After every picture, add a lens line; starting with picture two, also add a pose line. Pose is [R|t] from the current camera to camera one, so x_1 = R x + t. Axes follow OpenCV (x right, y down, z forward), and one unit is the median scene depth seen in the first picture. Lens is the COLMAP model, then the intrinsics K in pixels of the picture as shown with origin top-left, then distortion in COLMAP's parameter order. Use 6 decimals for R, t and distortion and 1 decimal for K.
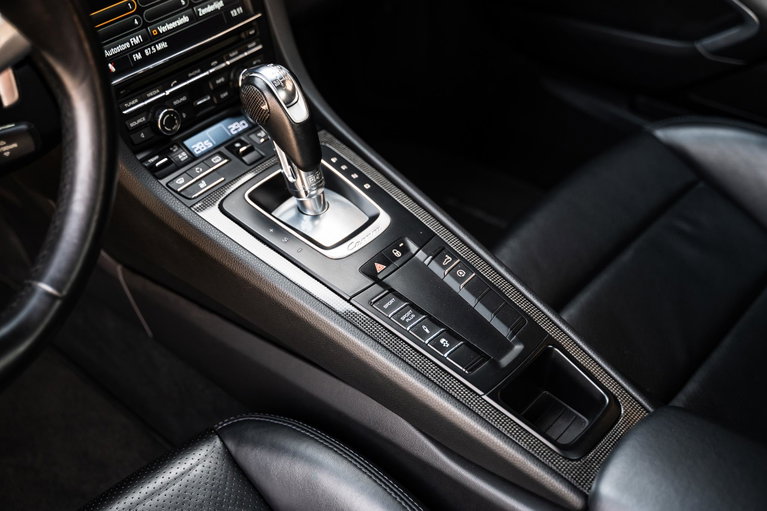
lens RADIAL K [[919.0, 0, 383.5], [0, 919.0, 255.5], [0, 0, 1]] dist [-0.027015, -0.009149]
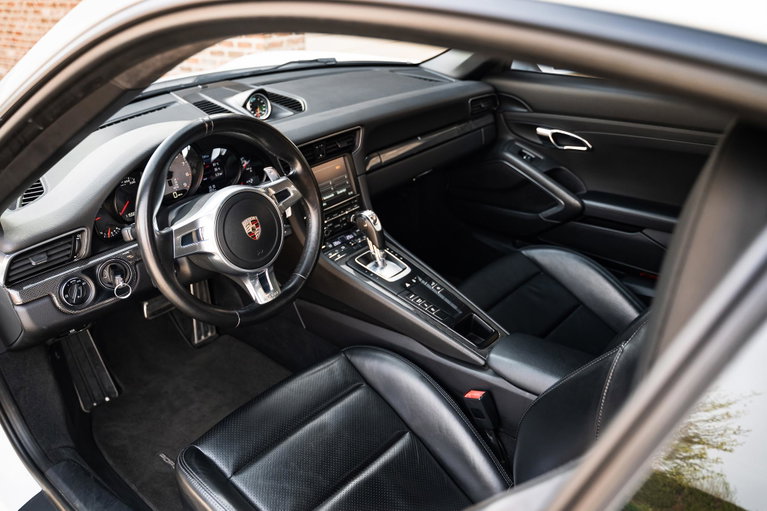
lens RADIAL K [[614.4, 0, 383.5], [0, 614.4, 255.5], [0, 0, 1]] dist [0.002211, 0.000160]
pose [[0.999910, 0.010674, 0.008096, -0.084075], [-0.008791, 0.978781, -0.204723, 0.276567], [-0.010109, 0.204633, 0.978787, -0.704364]]
